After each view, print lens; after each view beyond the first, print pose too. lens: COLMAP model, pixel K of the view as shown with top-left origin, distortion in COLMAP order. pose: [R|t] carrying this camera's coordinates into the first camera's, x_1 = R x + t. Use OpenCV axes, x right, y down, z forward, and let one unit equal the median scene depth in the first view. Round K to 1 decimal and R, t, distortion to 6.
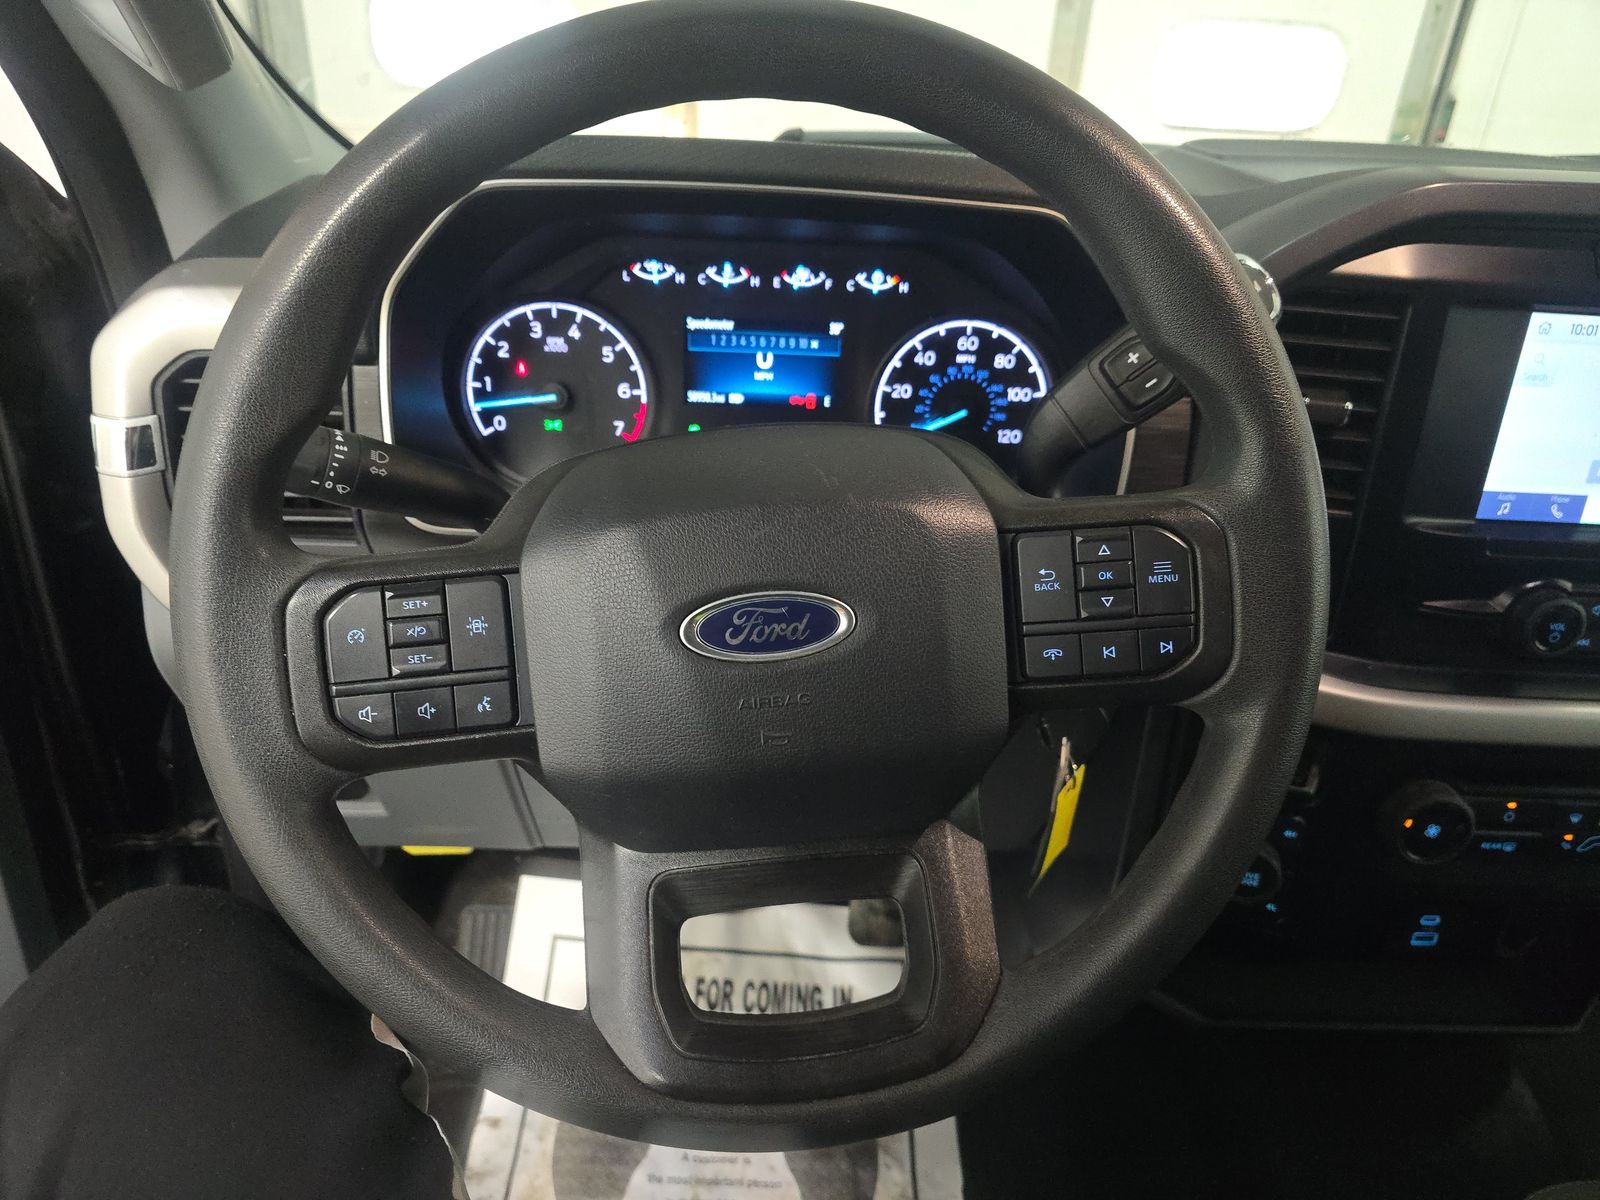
lens RADIAL K [[1095.5, 0, 800.0], [0, 1095.5, 600.0], [0, 0, 1]] dist [0.016809, -0.005993]
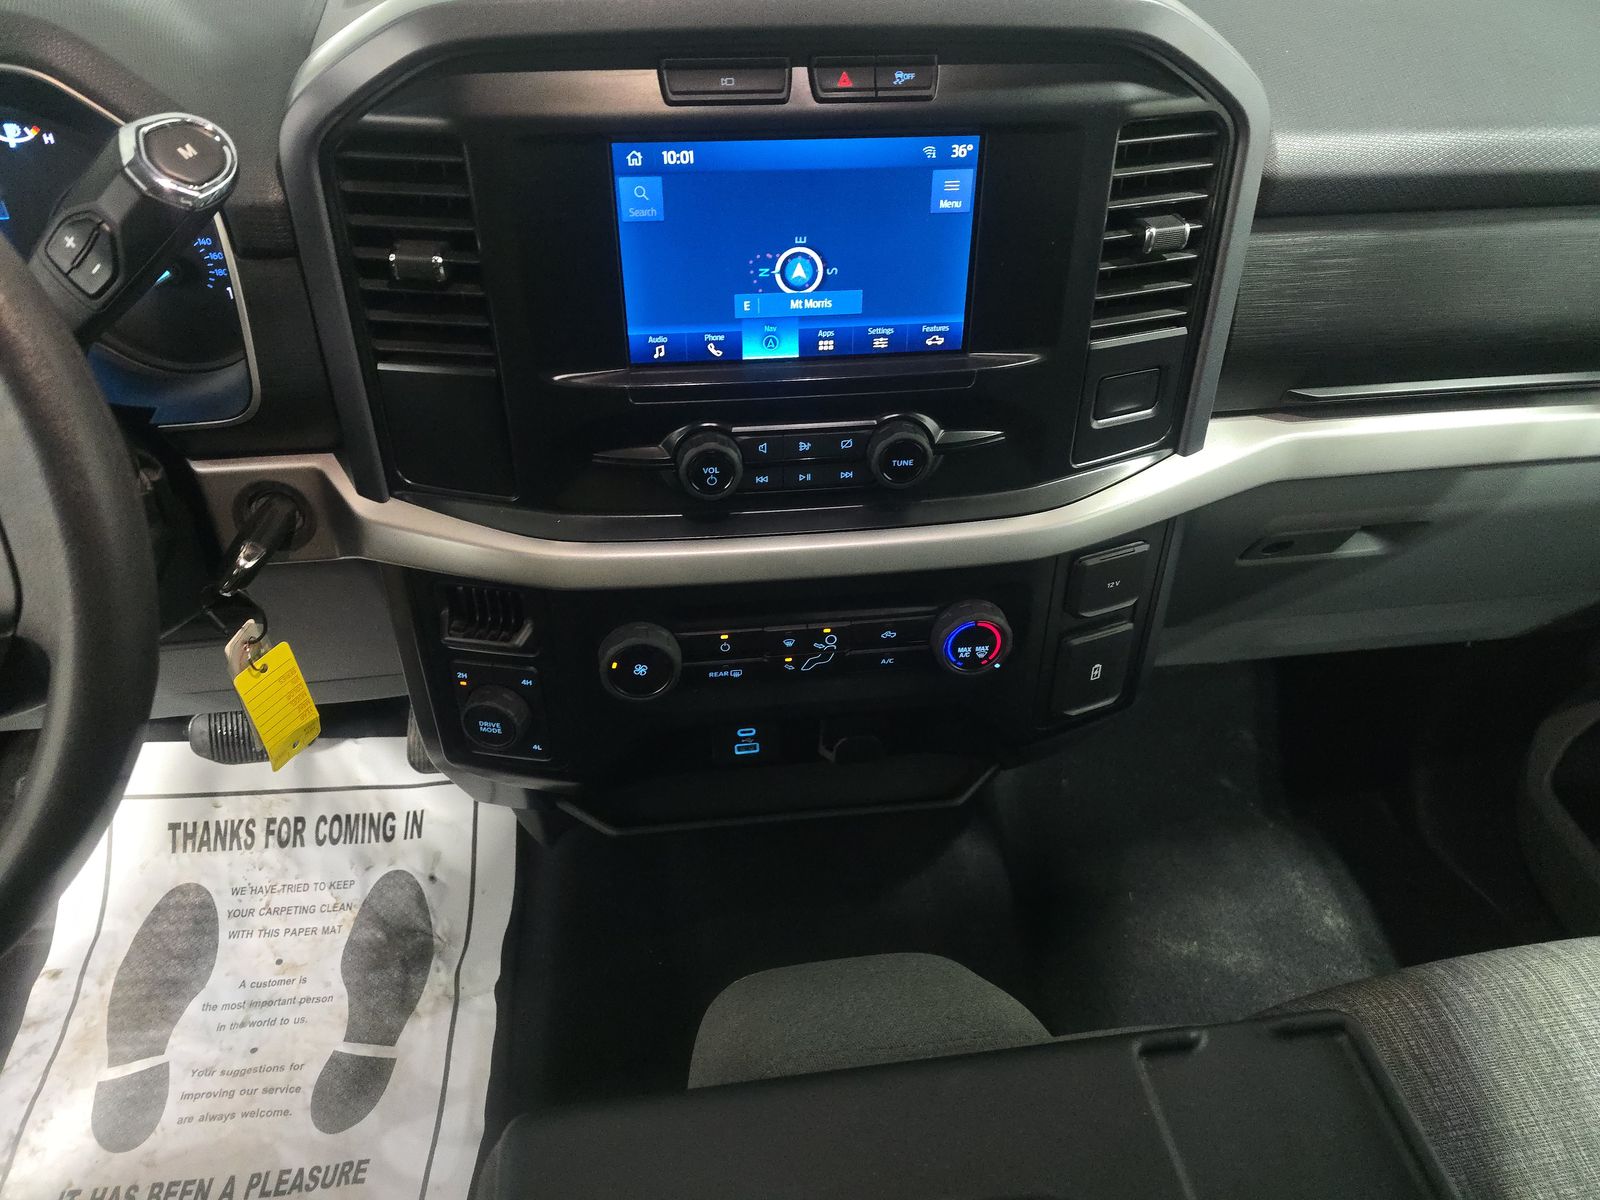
lens RADIAL K [[1077.7, 0, 800.0], [0, 1077.7, 600.0], [0, 0, 1]] dist [0.057157, -0.062507]
pose [[0.993771, -0.093891, 0.060033, 0.417770], [0.079480, 0.974730, 0.208768, -0.035611], [-0.078117, -0.202696, 0.976121, 0.000598]]
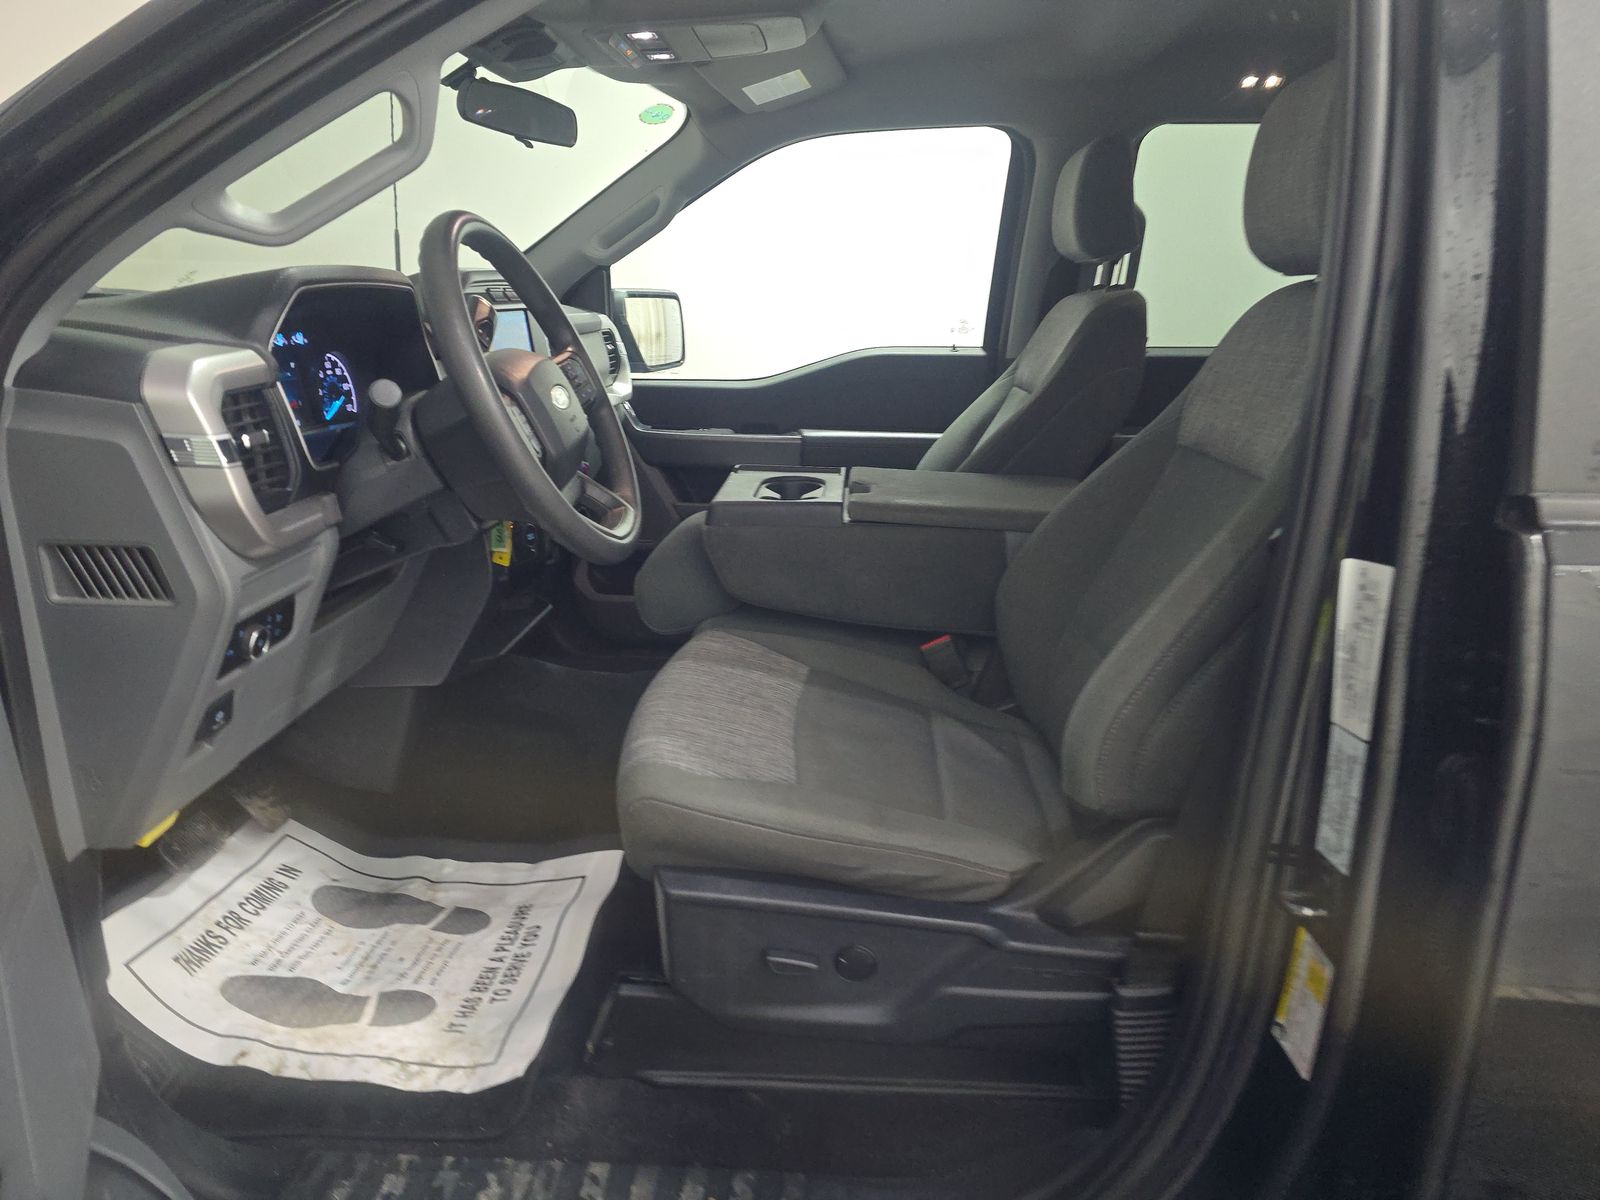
lens RADIAL K [[1095.5, 0, 800.0], [0, 1095.5, 600.0], [0, 0, 1]] dist [0.016809, -0.005993]
pose [[0.104924, -0.343044, 0.933441, -1.243839], [0.449269, 0.853731, 0.263250, -0.006572], [-0.887214, 0.391745, 0.243696, -0.062583]]
